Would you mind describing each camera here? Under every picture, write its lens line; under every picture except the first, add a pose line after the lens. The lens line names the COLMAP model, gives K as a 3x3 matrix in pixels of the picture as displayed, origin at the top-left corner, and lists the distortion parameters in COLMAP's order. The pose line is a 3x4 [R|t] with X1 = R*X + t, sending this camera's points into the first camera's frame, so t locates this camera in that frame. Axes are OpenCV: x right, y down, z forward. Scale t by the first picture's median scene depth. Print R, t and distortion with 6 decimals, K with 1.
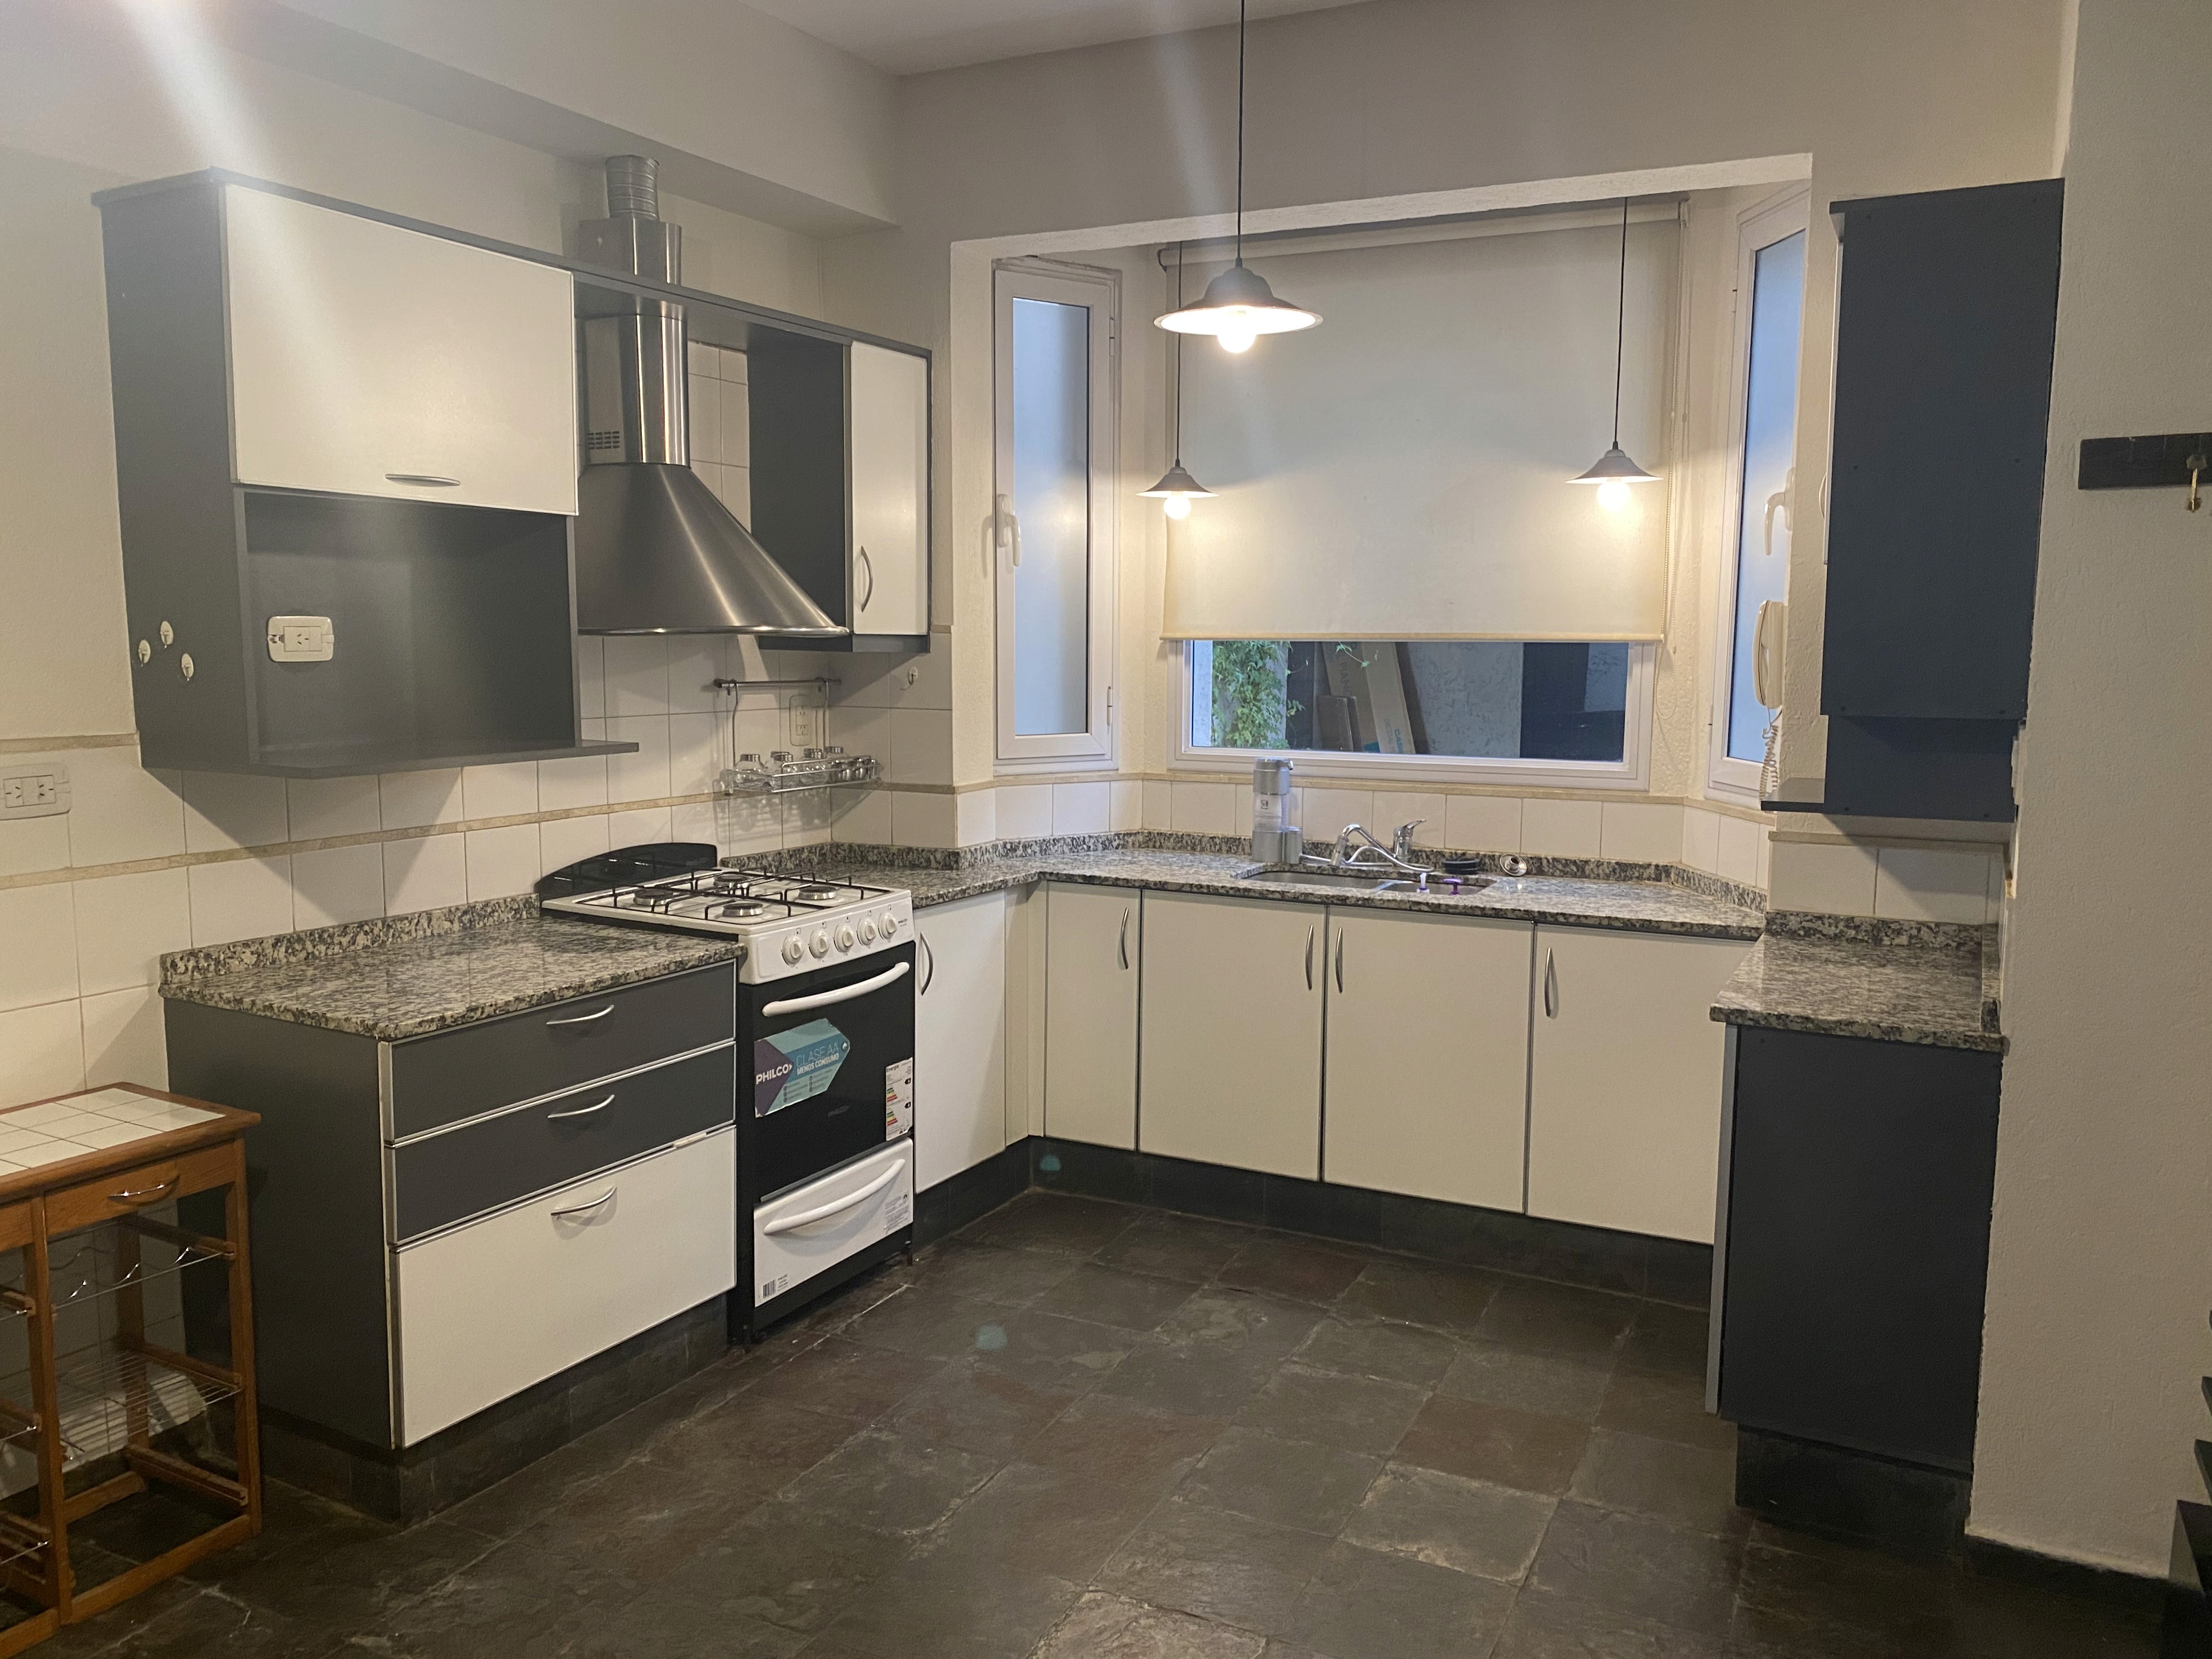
lens RADIAL K [[1678.1, 0, 1098.5], [0, 1678.1, 831.6], [0, 0, 1]] dist [0.006033, -0.004646]
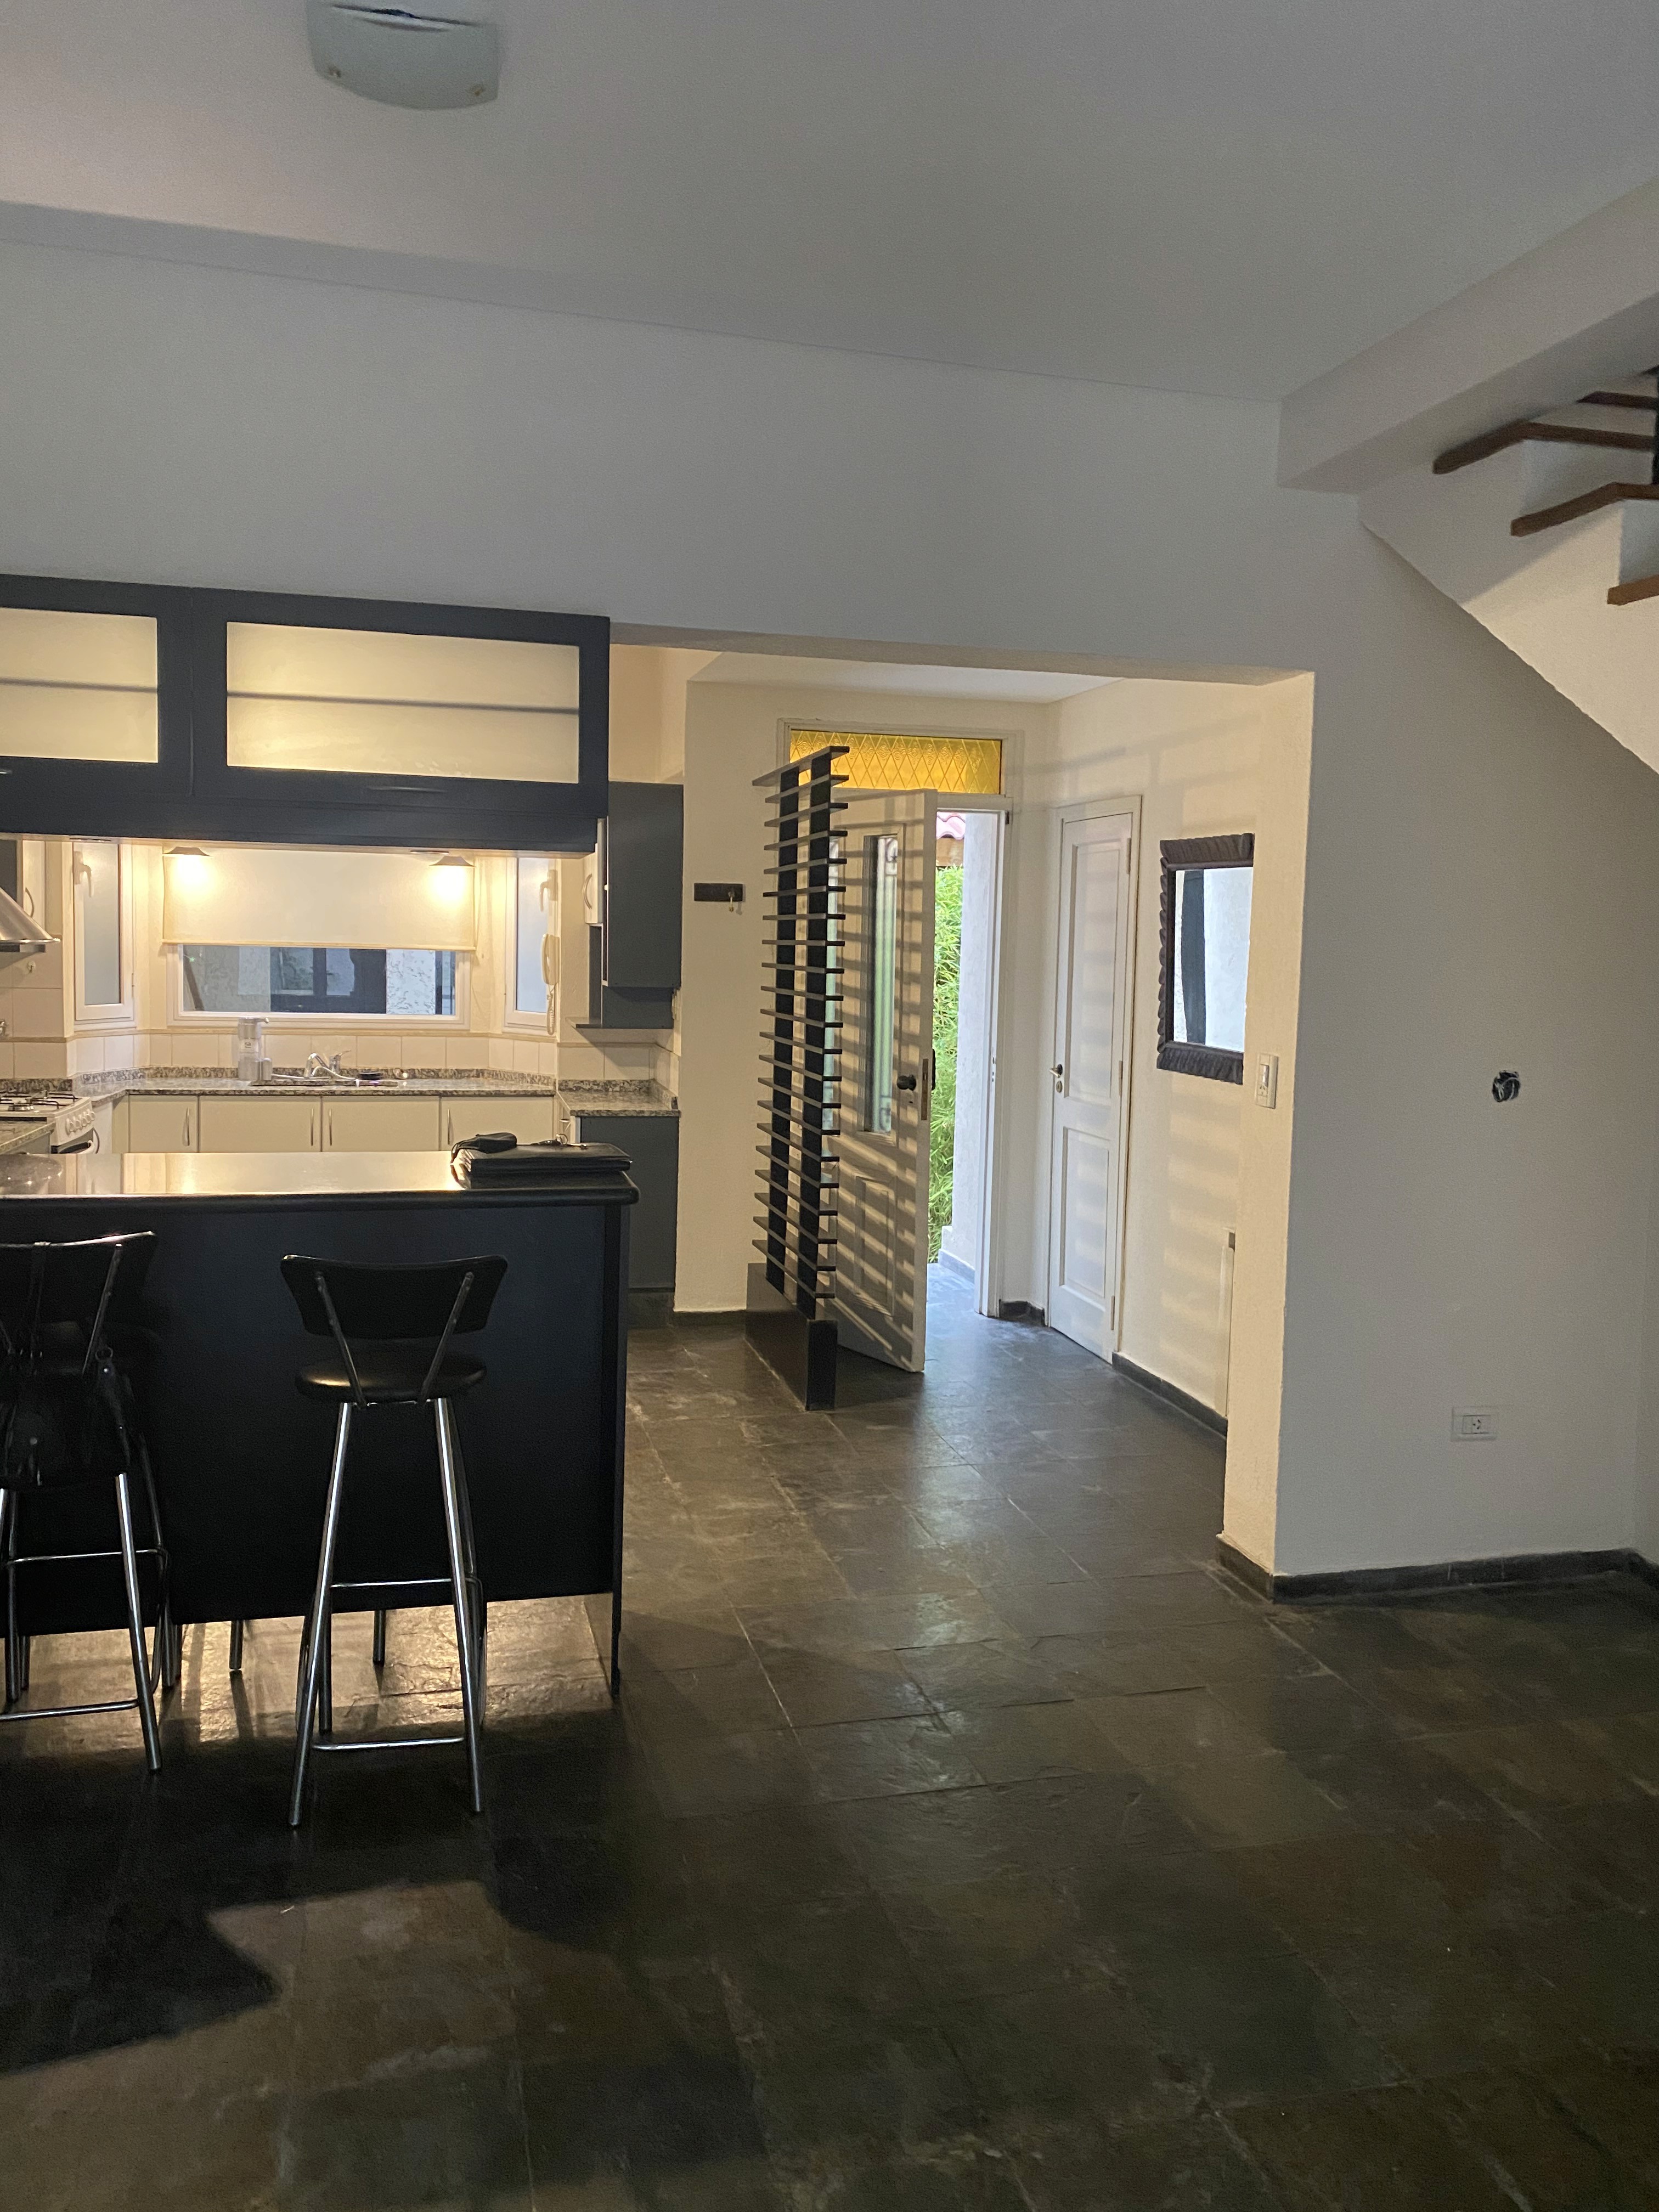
lens RADIAL K [[1678.1, 0, 832.6], [0, 1678.1, 1104.0], [0, 0, 1]] dist [0.006033, -0.004646]
pose [[0.757726, -0.048708, 0.650753, -0.582506], [0.054461, 0.998452, 0.011320, 0.057952], [-0.650297, 0.026863, 0.759205, -0.674762]]
